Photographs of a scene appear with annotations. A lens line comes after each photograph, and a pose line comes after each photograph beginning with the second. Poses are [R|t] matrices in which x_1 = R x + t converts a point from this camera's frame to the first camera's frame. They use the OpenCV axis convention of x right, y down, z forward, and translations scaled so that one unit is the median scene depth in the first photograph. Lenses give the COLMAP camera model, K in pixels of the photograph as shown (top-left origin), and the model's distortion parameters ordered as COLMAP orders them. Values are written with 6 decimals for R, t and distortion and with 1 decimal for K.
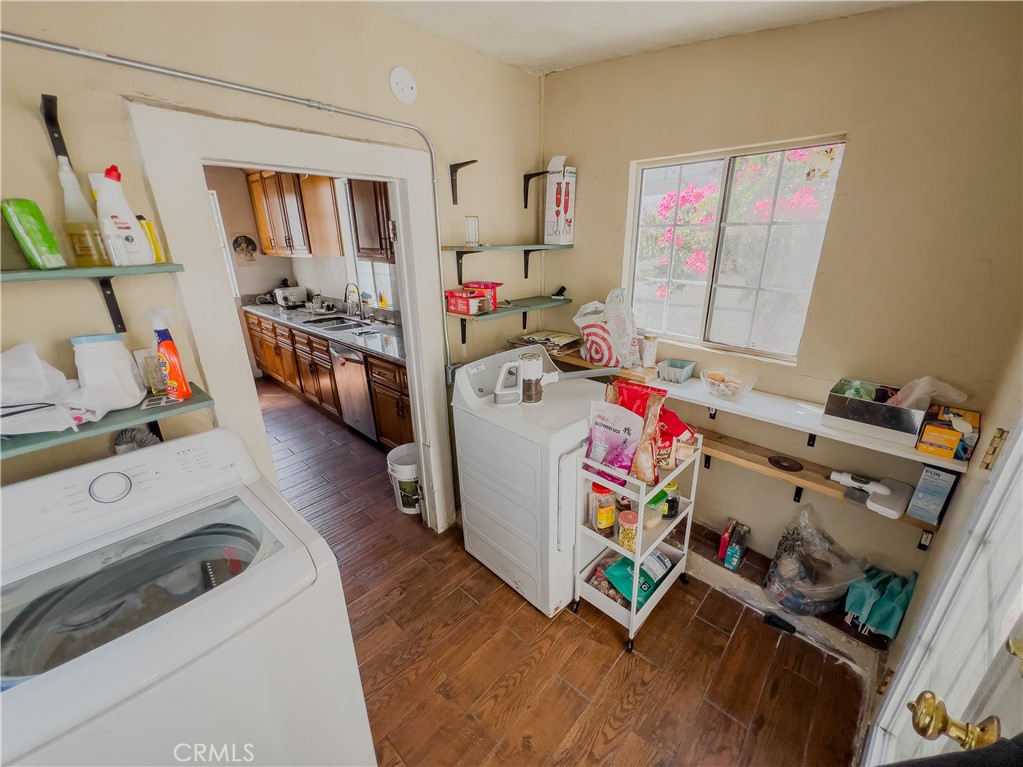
lens RADIAL K [[408.8, 0, 512.6], [0, 408.8, 388.7], [0, 0, 1]] dist [-0.003818, 0.000934]
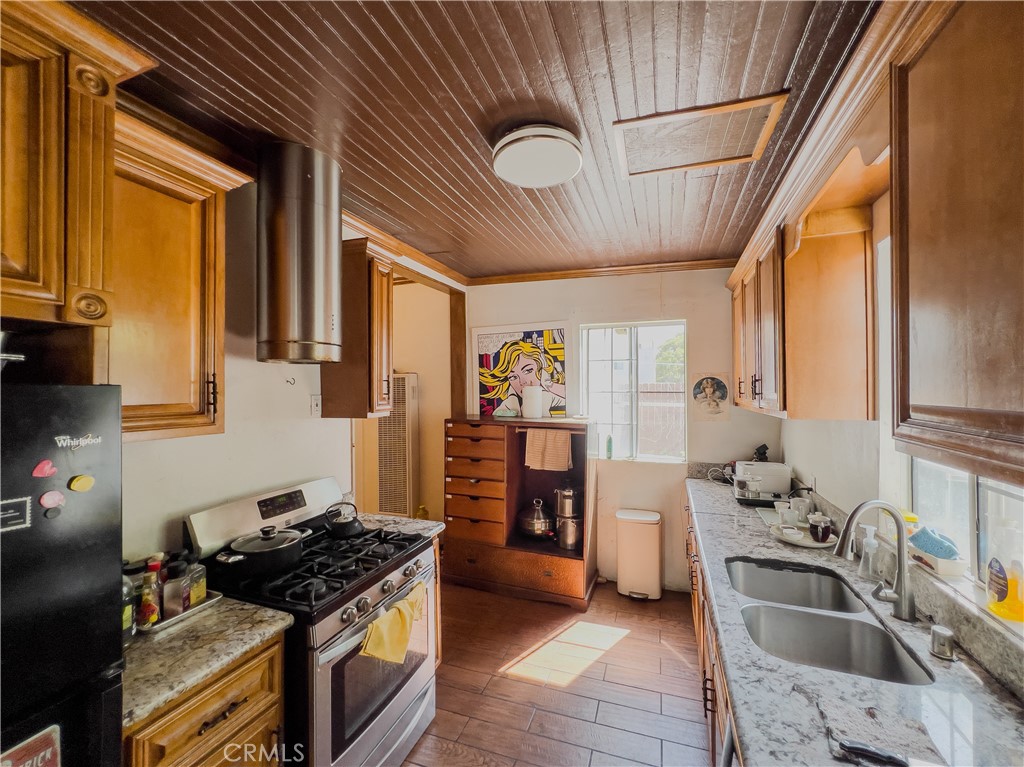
lens RADIAL K [[420.0, 0, 512.7], [0, 420.0, 385.8], [0, 0, 1]] dist [0.000148, 0.000083]
pose [[0.396514, 0.001481, -0.918027, -0.360367], [-0.319505, 0.937703, -0.136488, -0.371133], [0.860635, 0.347434, 0.372286, 1.060102]]
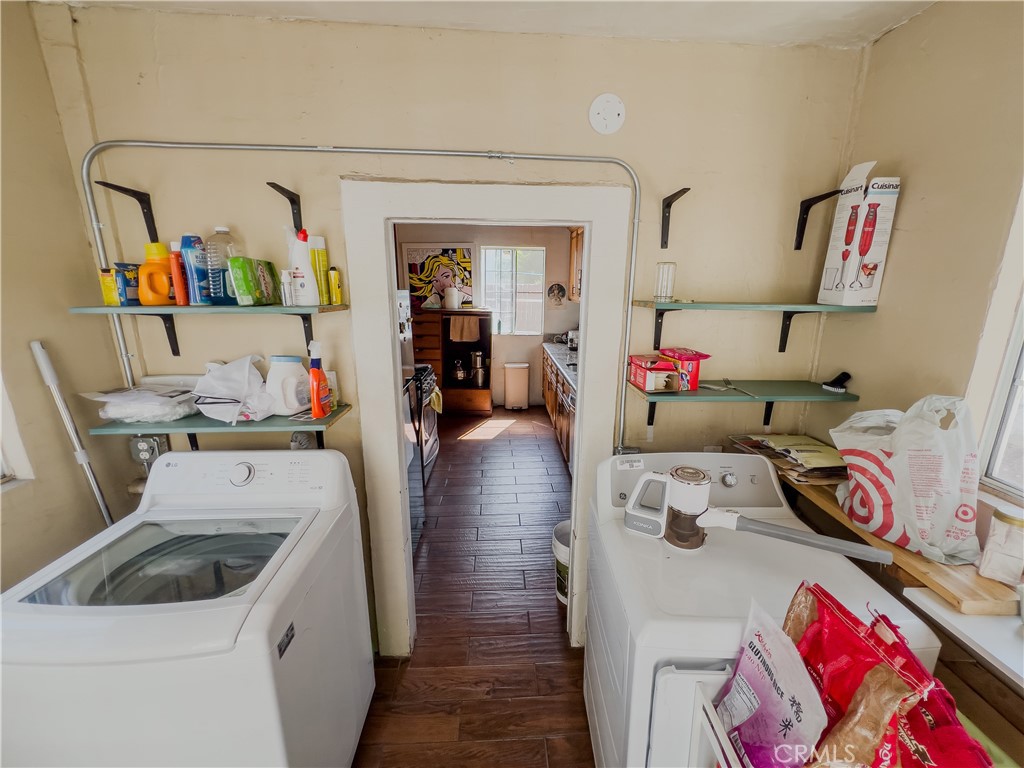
lens RADIAL K [[409.2, 0, 517.6], [0, 409.2, 388.8], [0, 0, 1]] dist [-0.003818, 0.000934]
pose [[0.713499, 0.186032, -0.675508, 0.215141], [-0.258733, 0.965922, -0.007273, -0.112542], [0.651135, 0.179965, 0.737317, 0.284257]]
